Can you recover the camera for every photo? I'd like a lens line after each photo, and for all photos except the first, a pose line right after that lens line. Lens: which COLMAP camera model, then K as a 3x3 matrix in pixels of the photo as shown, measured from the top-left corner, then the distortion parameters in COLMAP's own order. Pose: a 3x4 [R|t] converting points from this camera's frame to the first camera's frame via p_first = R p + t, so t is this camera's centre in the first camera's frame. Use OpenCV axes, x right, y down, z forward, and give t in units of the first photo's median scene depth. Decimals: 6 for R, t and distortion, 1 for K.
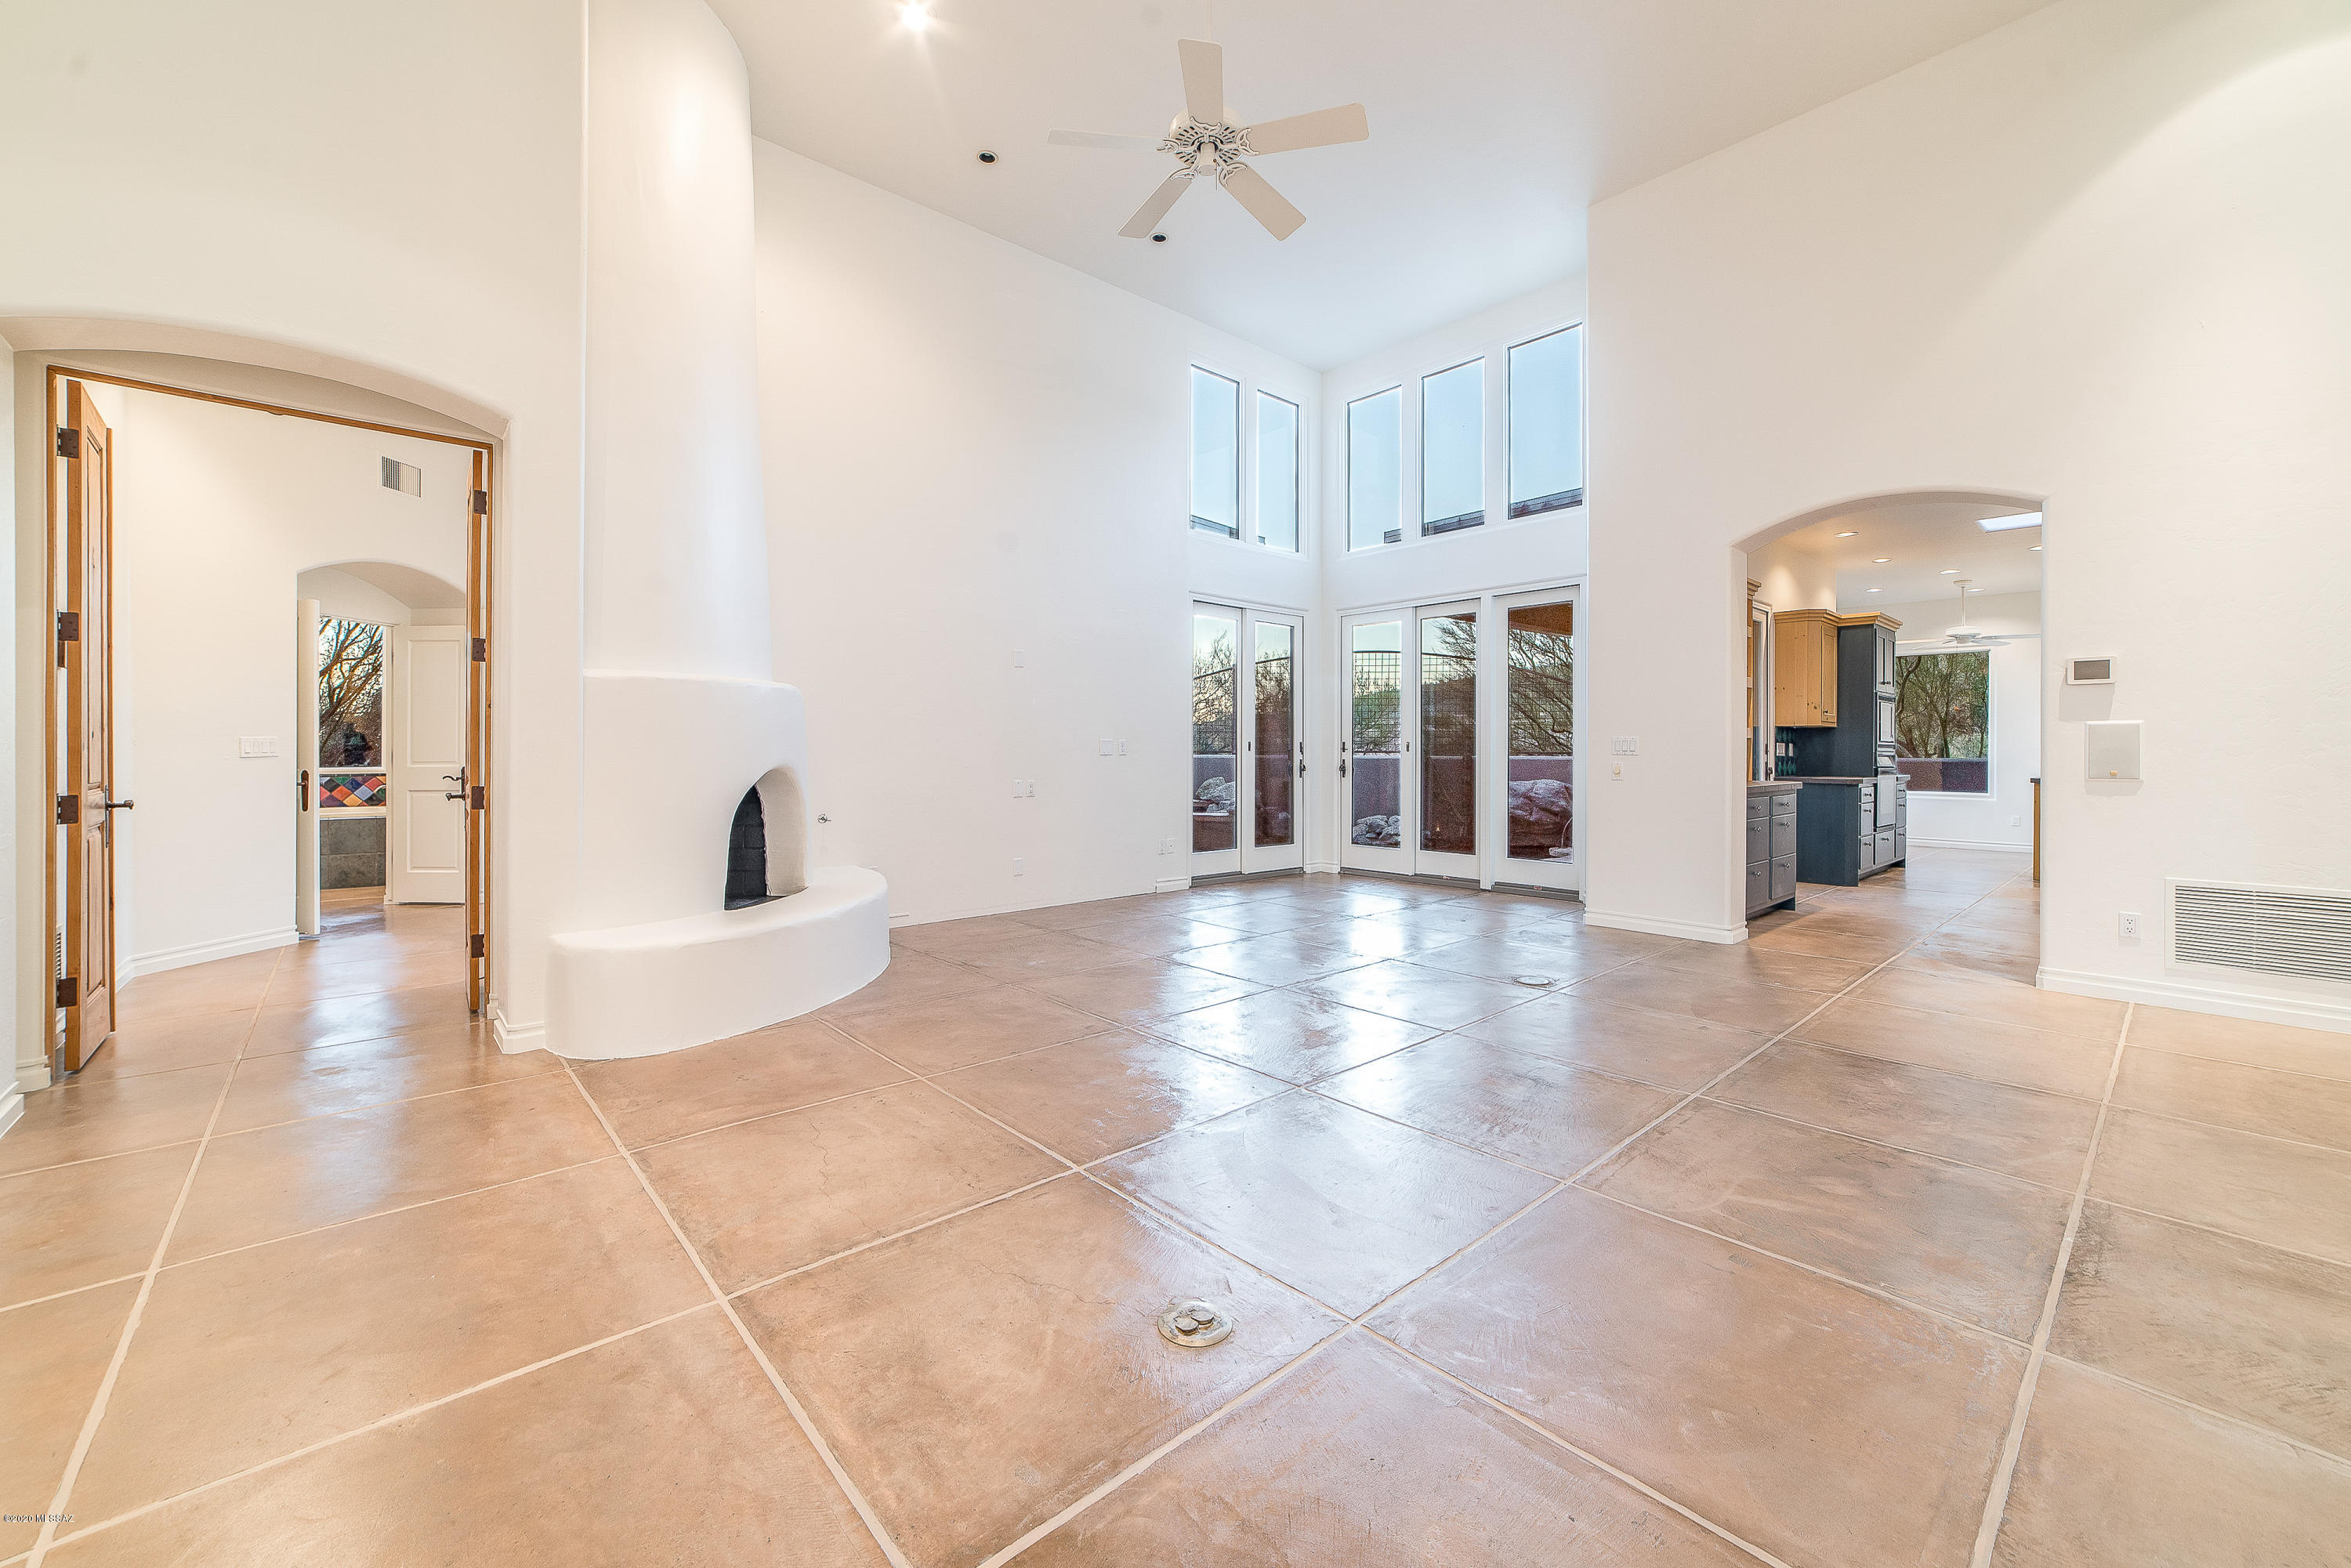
lens RADIAL K [[913.5, 0, 1128.0], [0, 913.5, 747.9], [0, 0, 1]] dist [-0.015841, 0.001276]
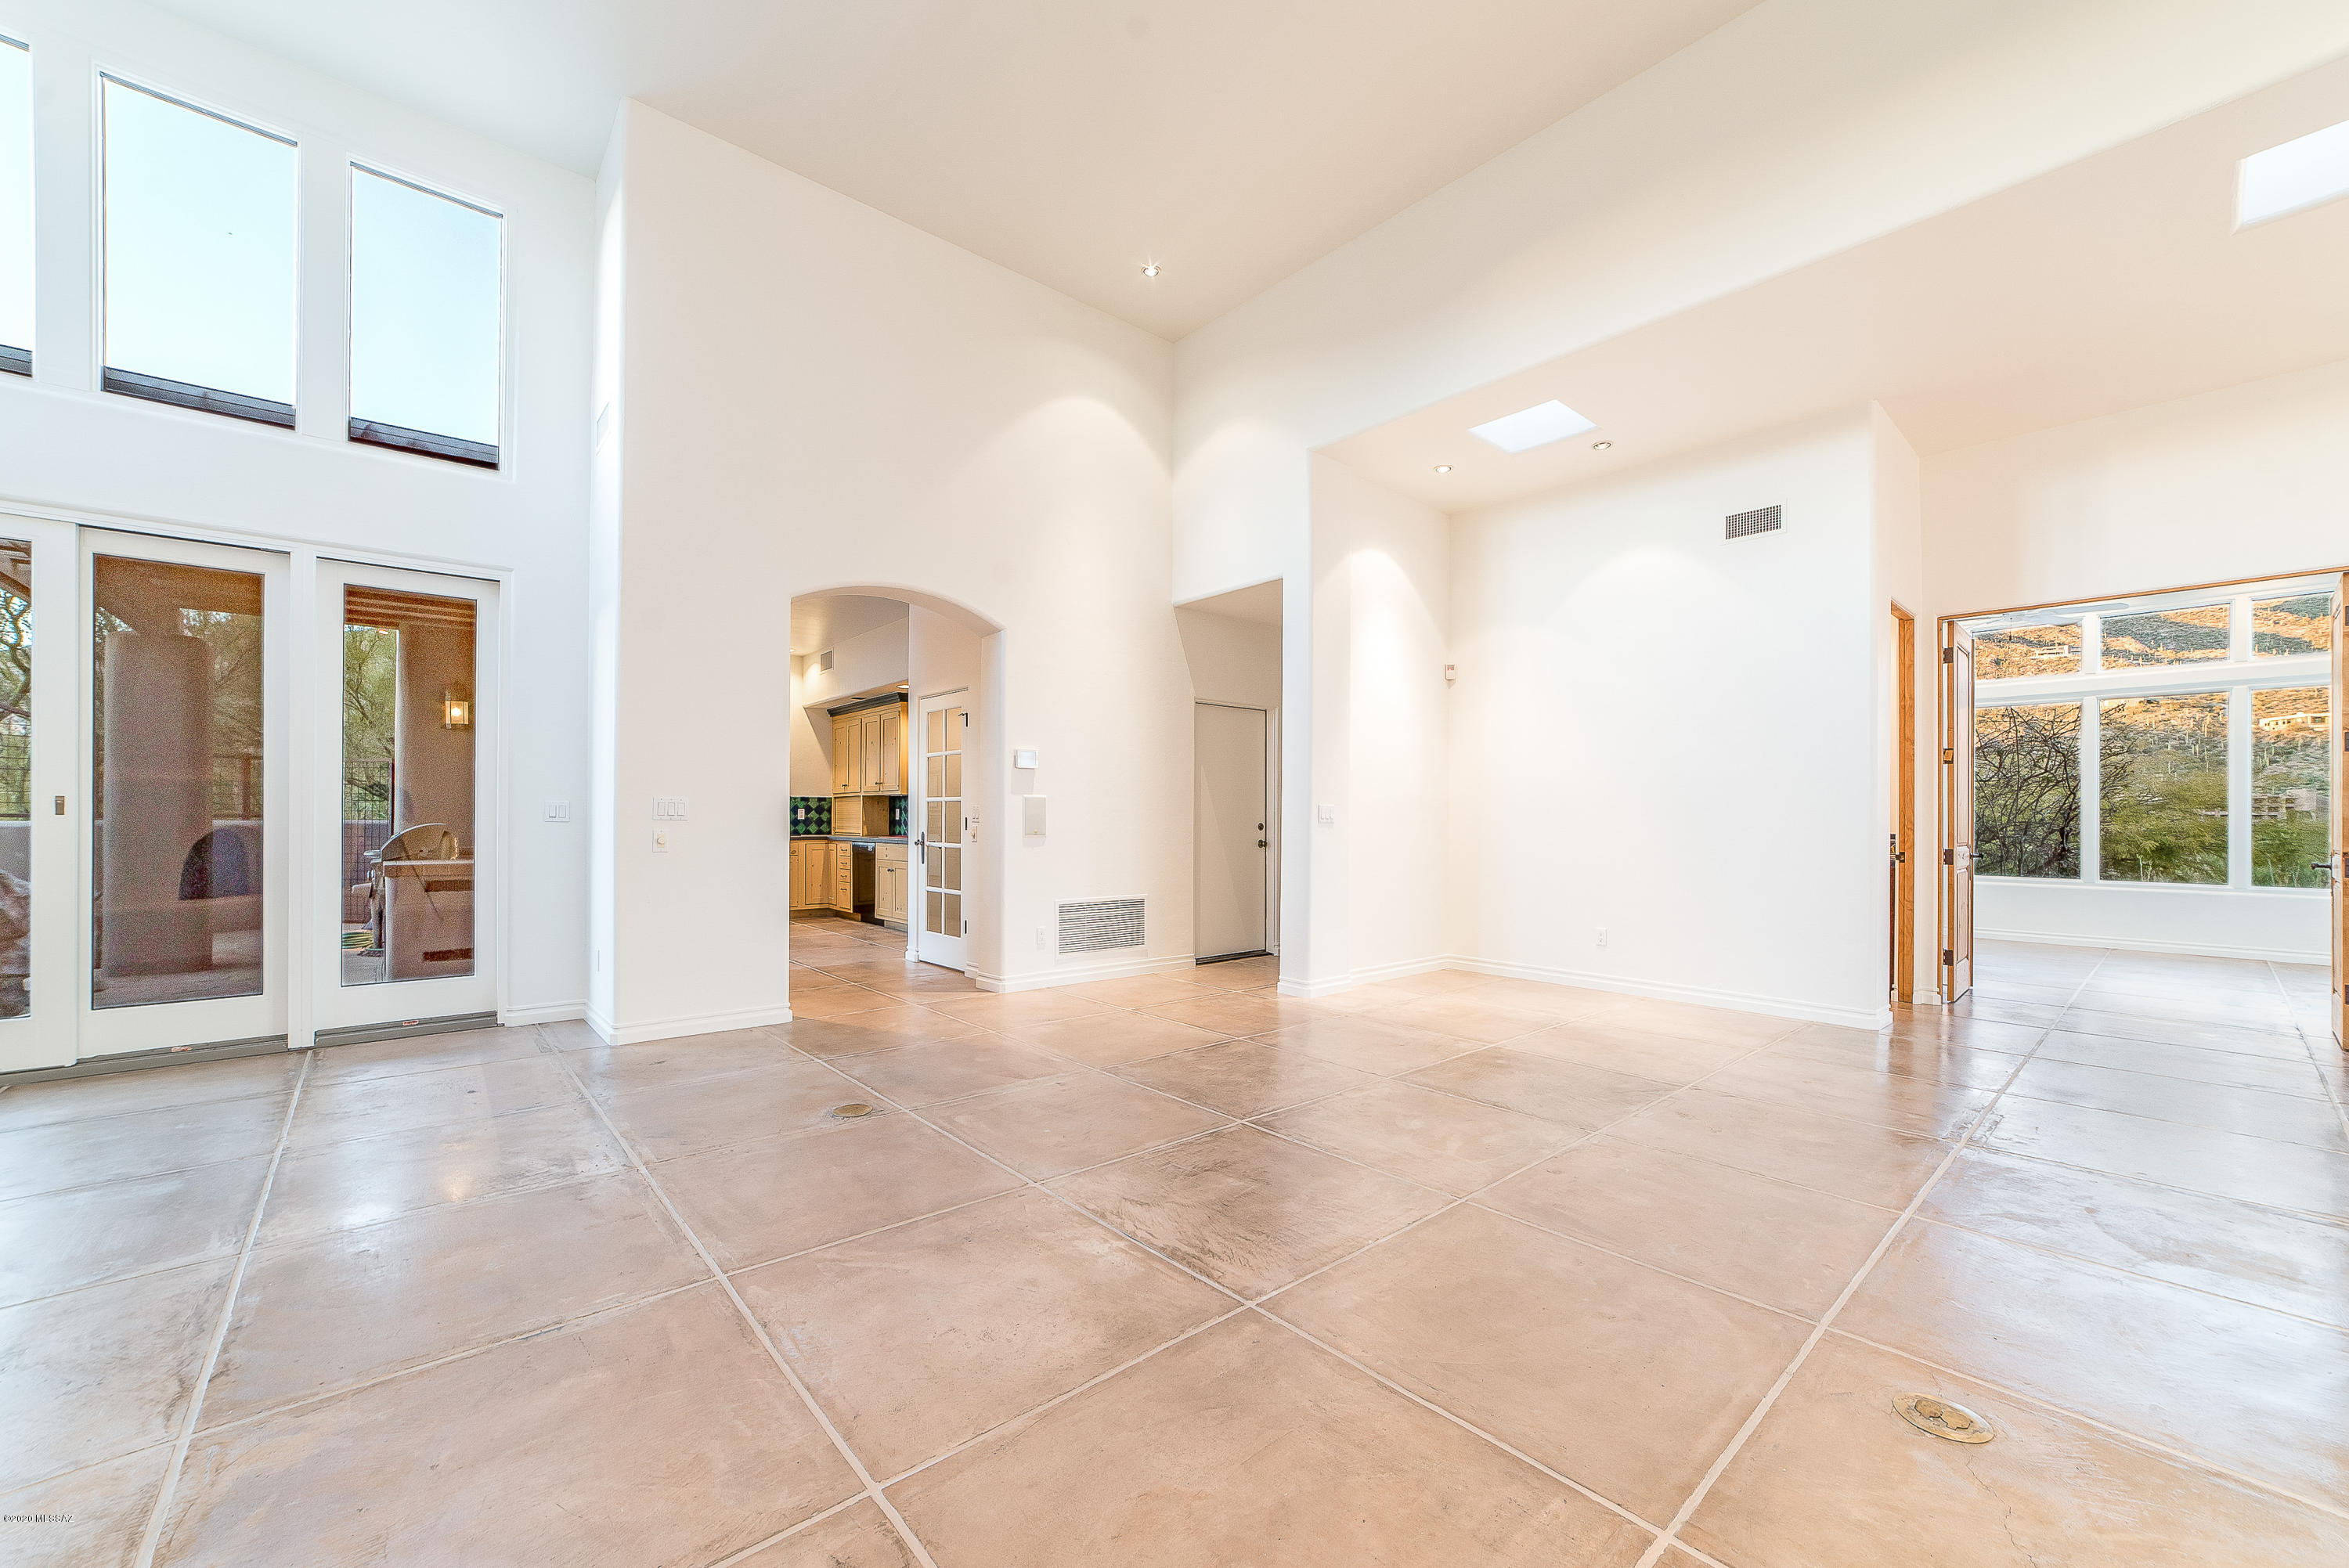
lens RADIAL K [[912.7, 0, 1173.8], [0, 912.7, 805.2], [0, 0, 1]] dist [-0.015841, 0.001276]
pose [[-0.015273, 0.015131, 0.999769, -0.441849], [-0.002892, 0.999881, -0.015176, 0.010465], [-0.999879, -0.003124, -0.015227, 0.972784]]
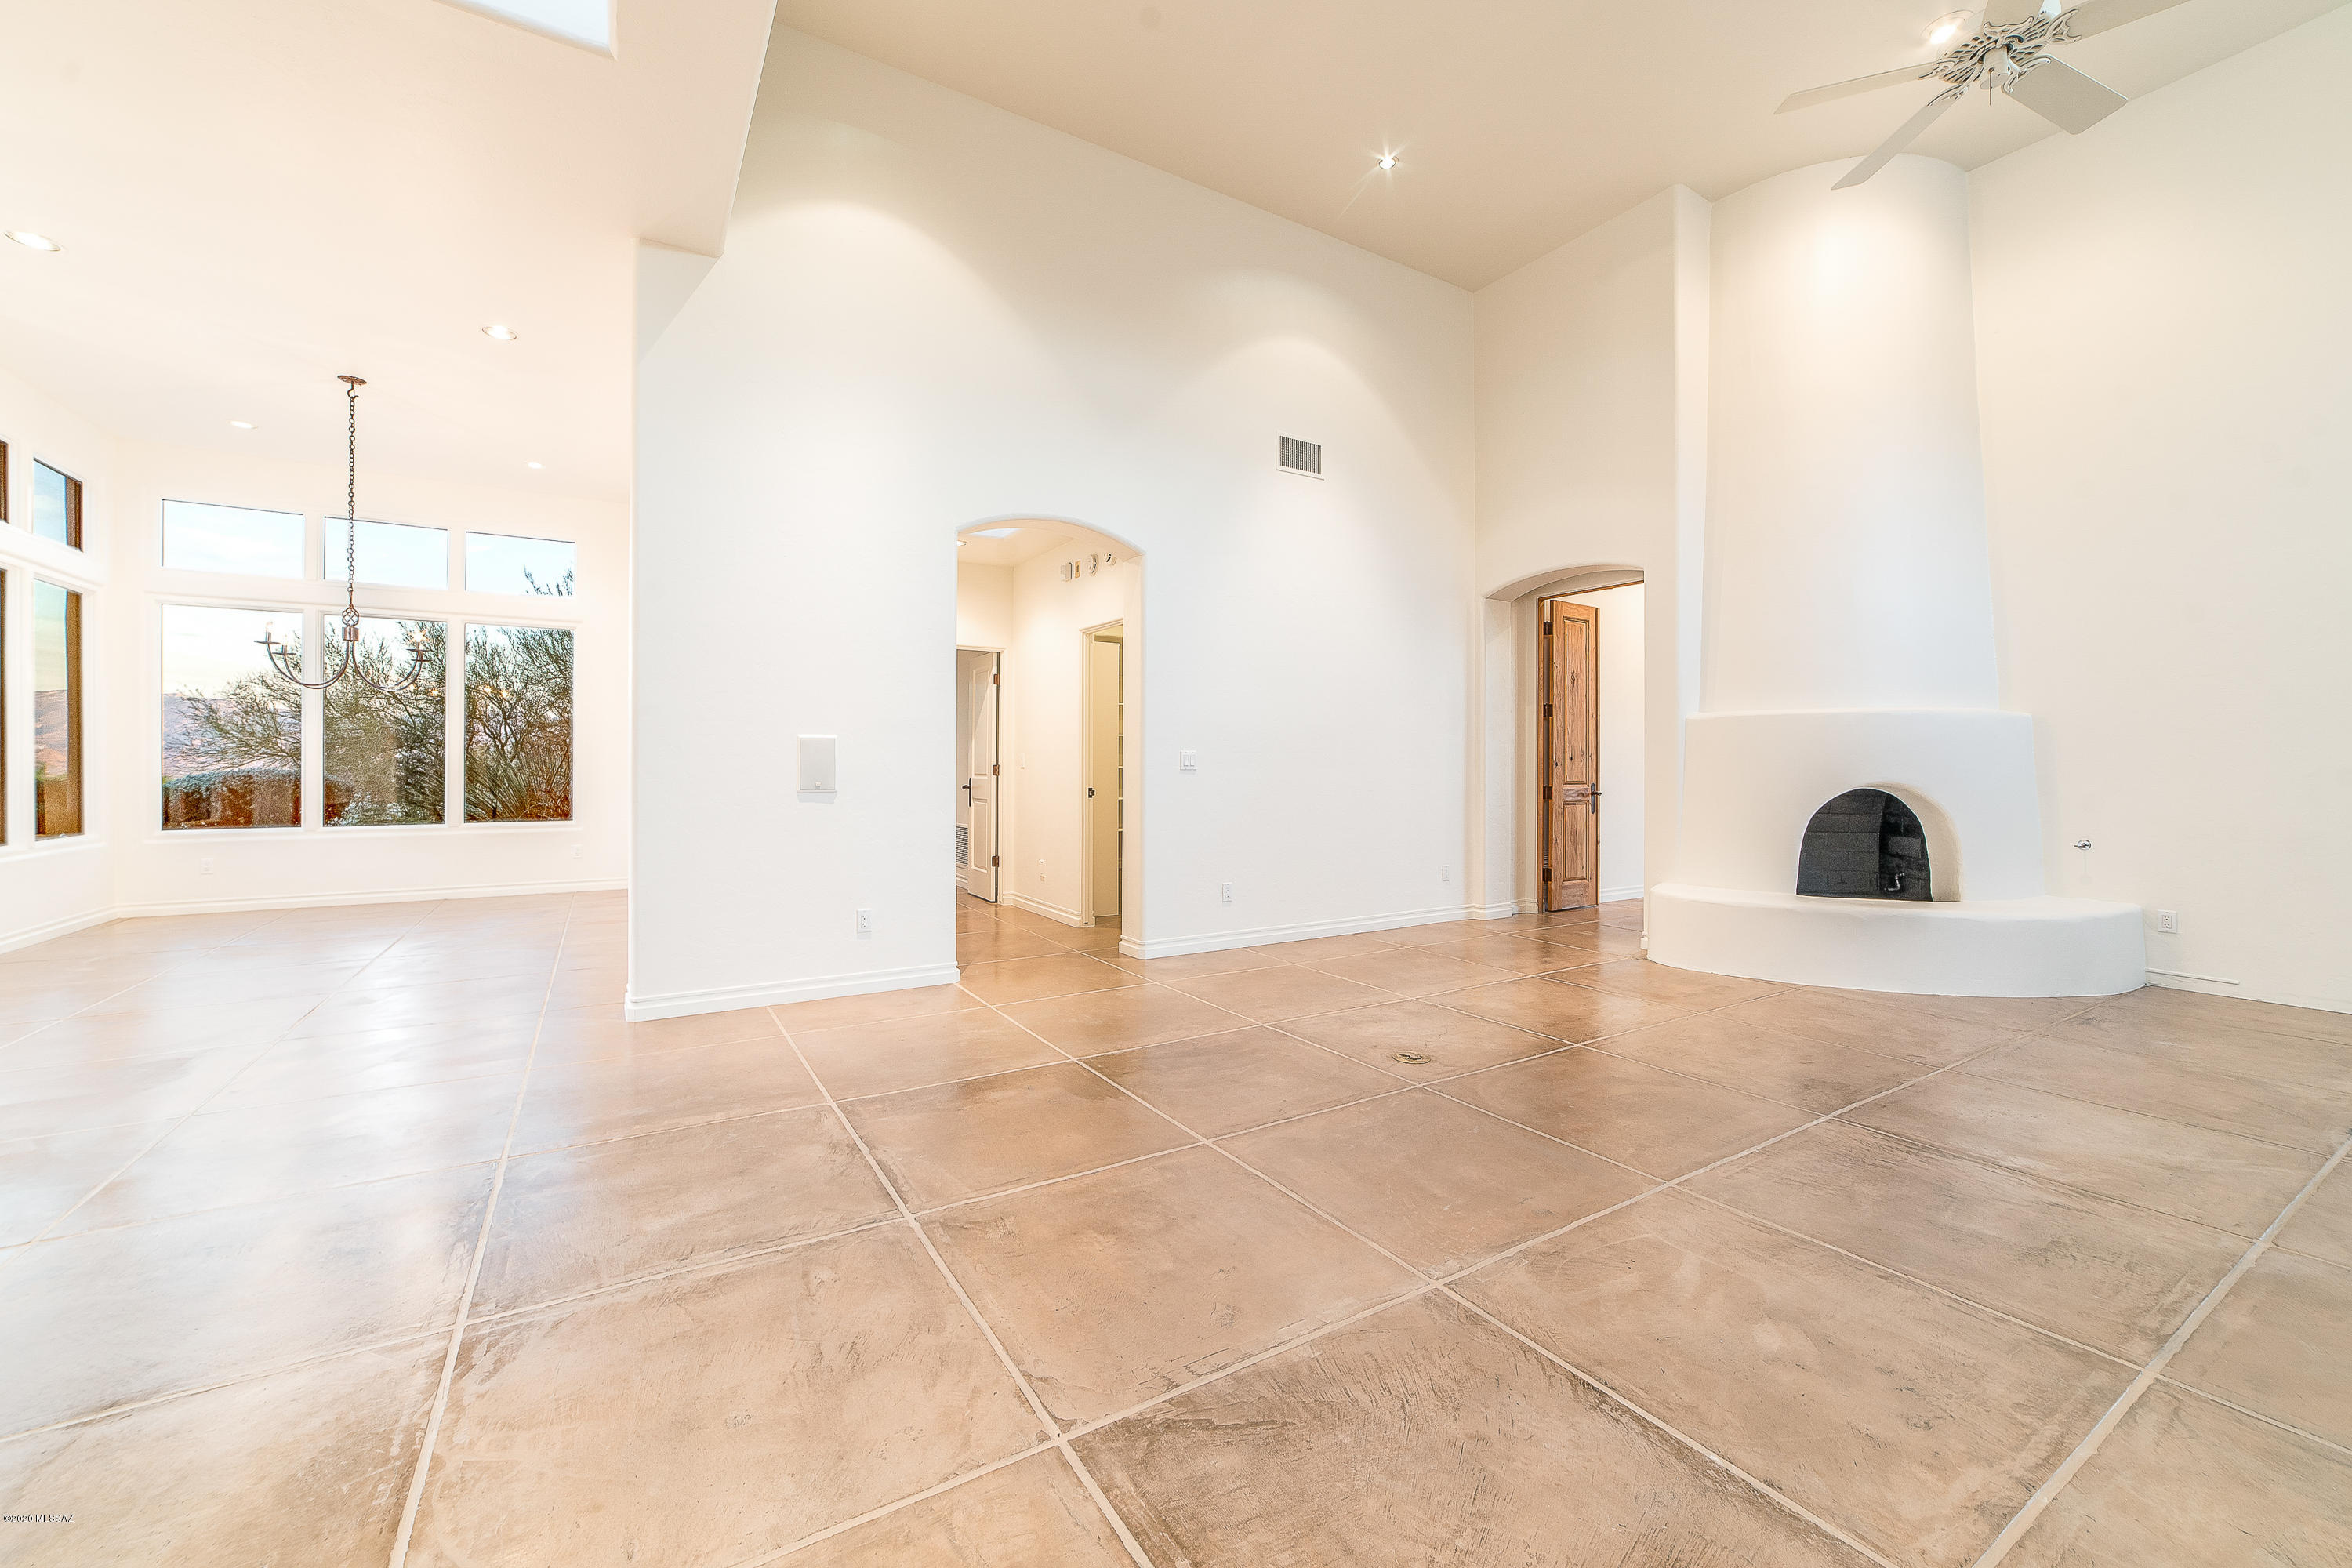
lens RADIAL K [[914.0, 0, 1156.1], [0, 914.0, 777.7], [0, 0, 1]] dist [-0.015841, 0.001276]
pose [[-0.171612, 0.009123, -0.985122, 1.122562], [-0.004196, 0.999941, 0.009991, 0.011443], [0.985156, 0.005848, -0.171563, 0.430247]]
